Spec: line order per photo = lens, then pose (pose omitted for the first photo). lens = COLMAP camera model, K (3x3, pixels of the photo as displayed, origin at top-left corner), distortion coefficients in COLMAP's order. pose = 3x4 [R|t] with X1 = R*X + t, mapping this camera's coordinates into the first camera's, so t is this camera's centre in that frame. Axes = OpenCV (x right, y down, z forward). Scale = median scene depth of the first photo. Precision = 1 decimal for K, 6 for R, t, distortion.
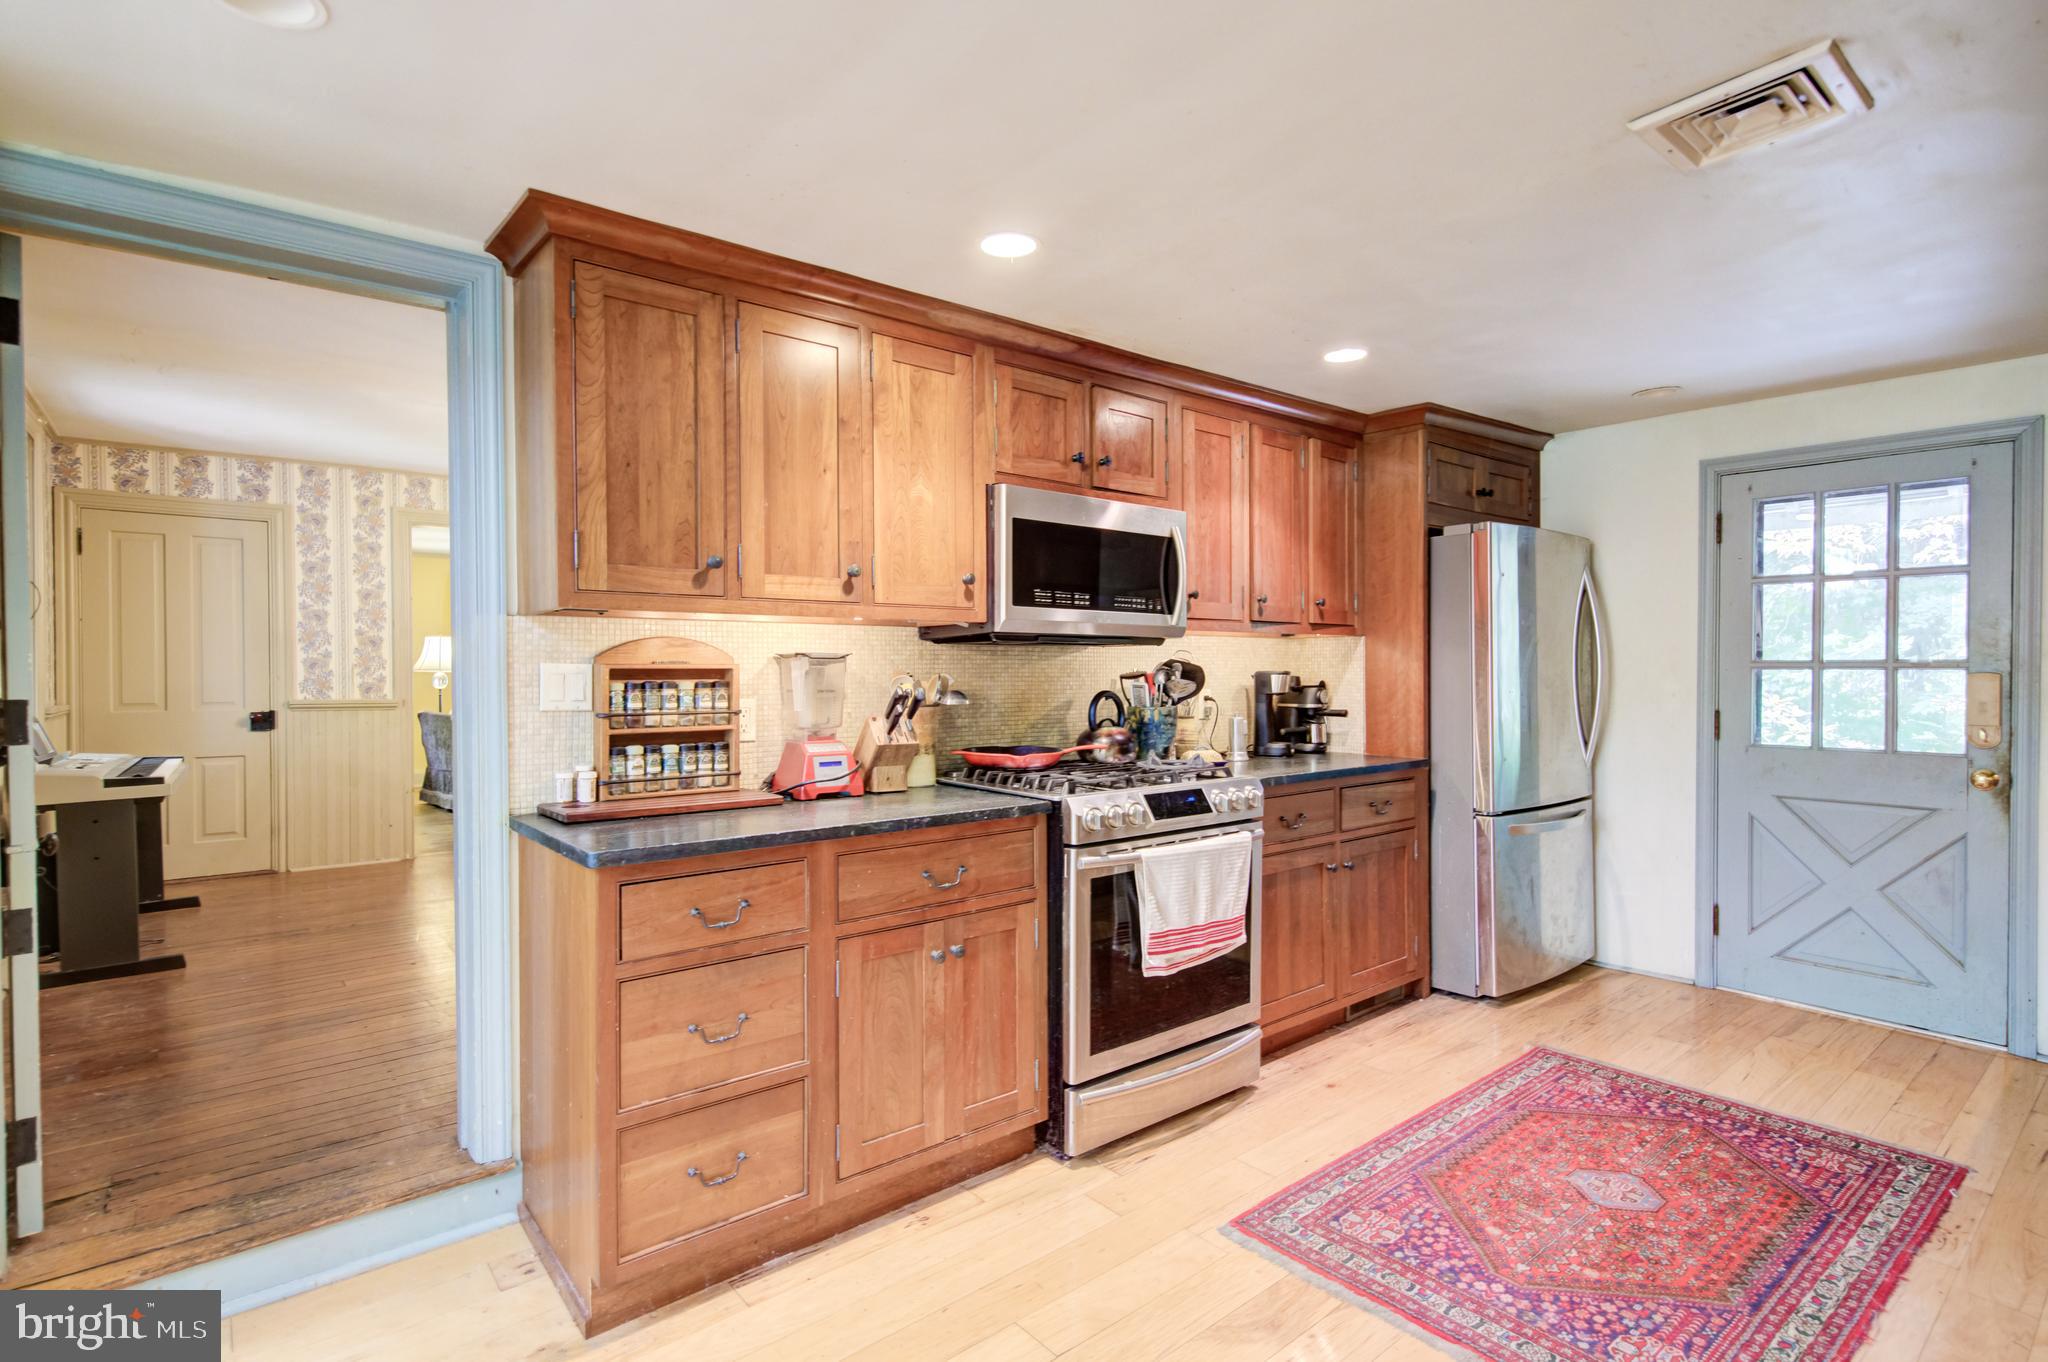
lens RADIAL K [[1024.3, 0, 1027.7], [0, 1024.3, 676.7], [0, 0, 1]] dist [0.006063, -0.002807]
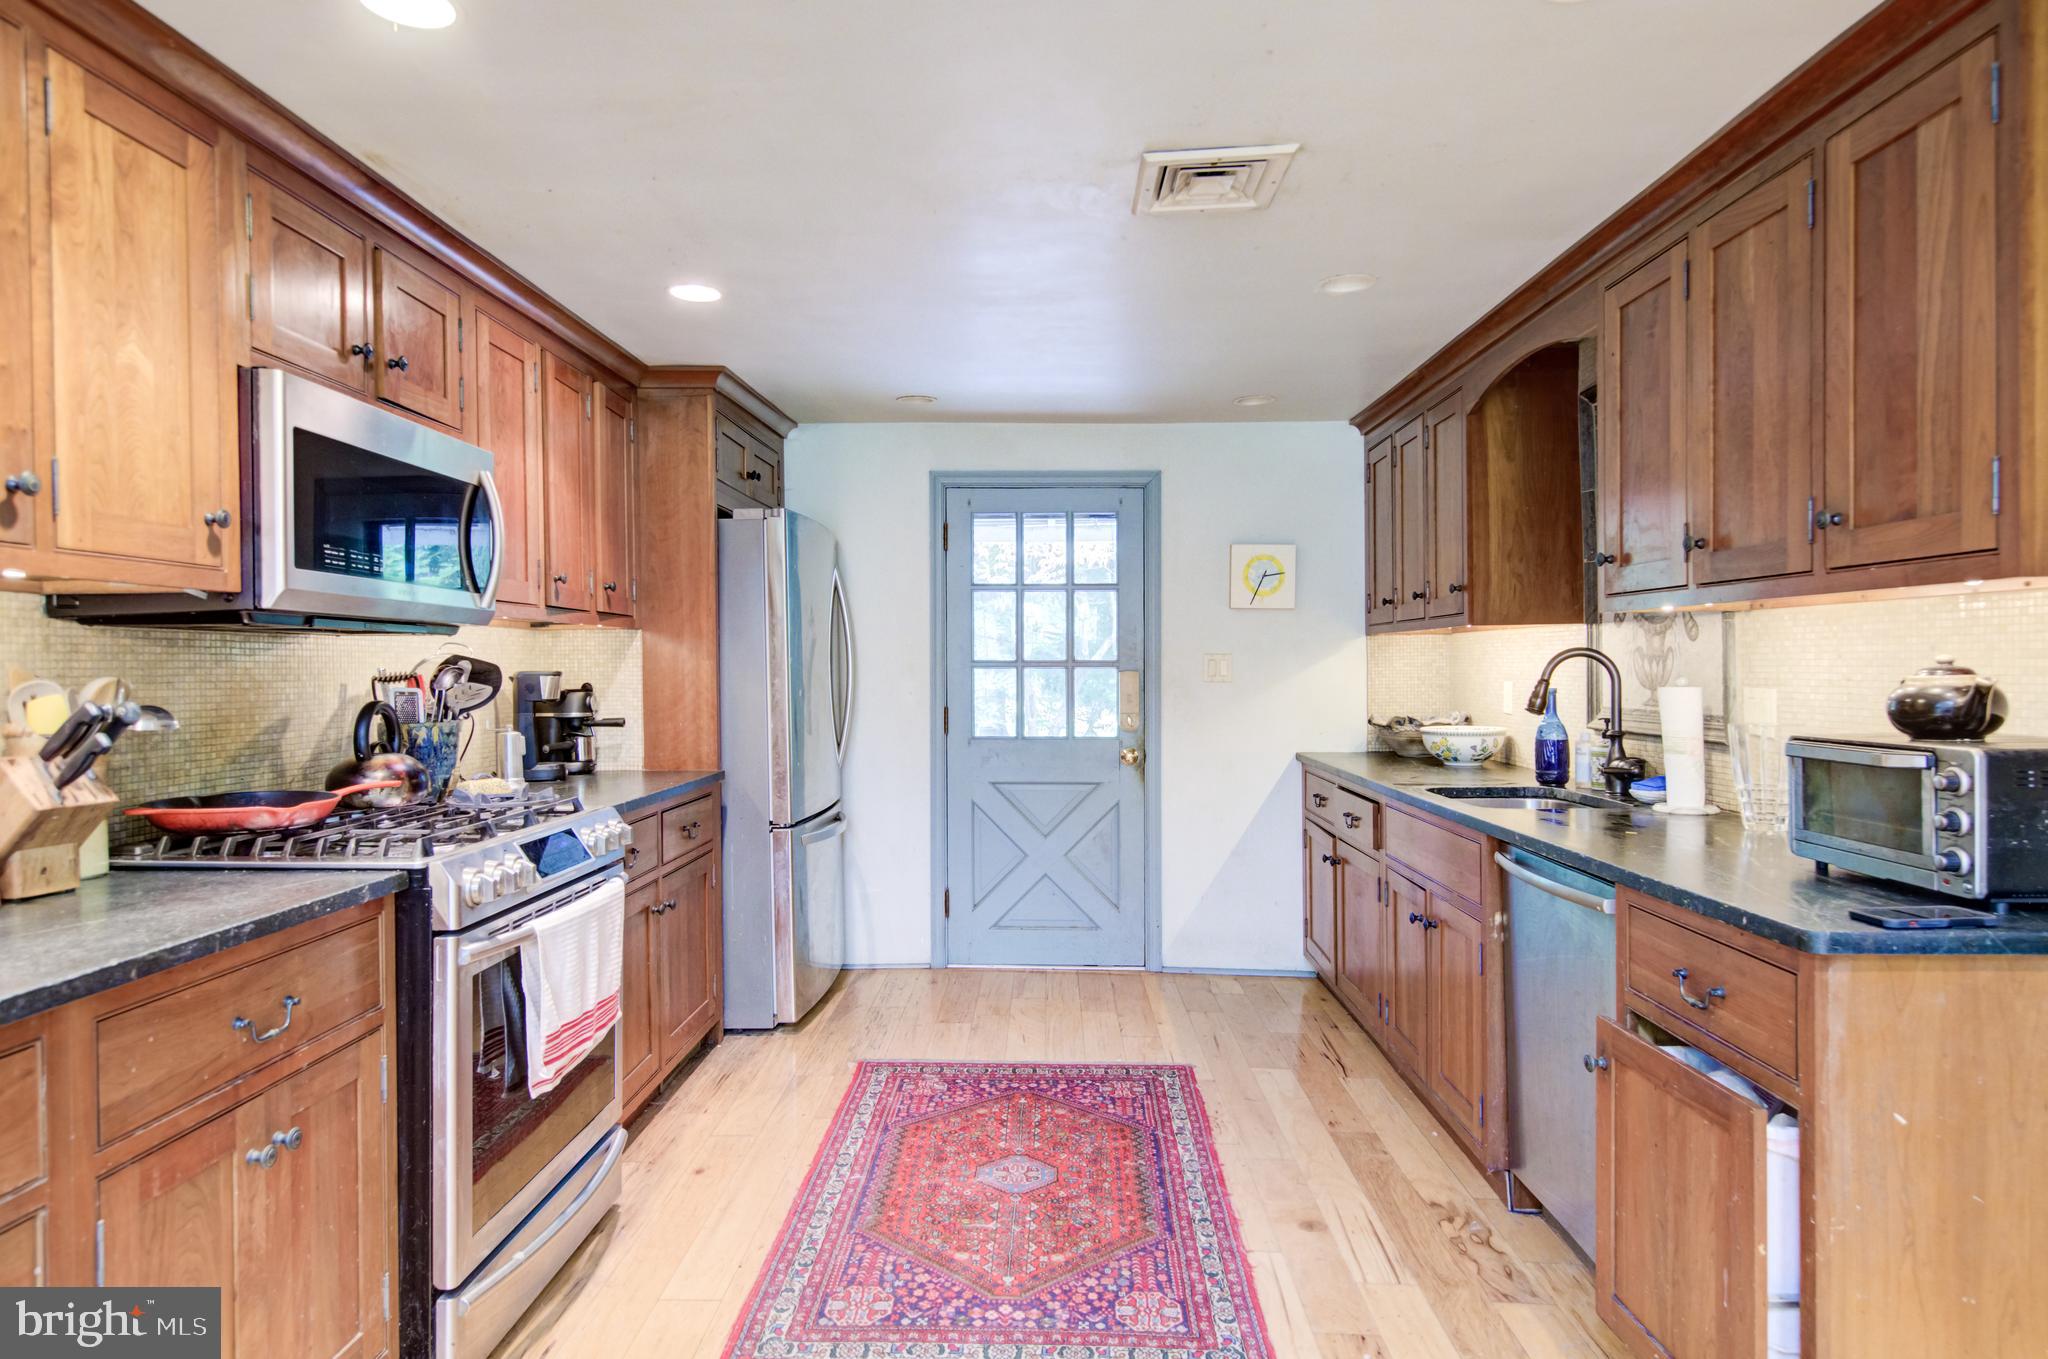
lens RADIAL K [[1164.5, 0, 1028.7], [0, 1164.5, 676.2], [0, 0, 1]] dist [0.005789, -0.005763]
pose [[0.654715, -0.006289, 0.755850, -0.246847], [0.007405, 0.999971, 0.001906, -0.000958], [-0.755840, 0.004349, 0.654742, 0.185400]]
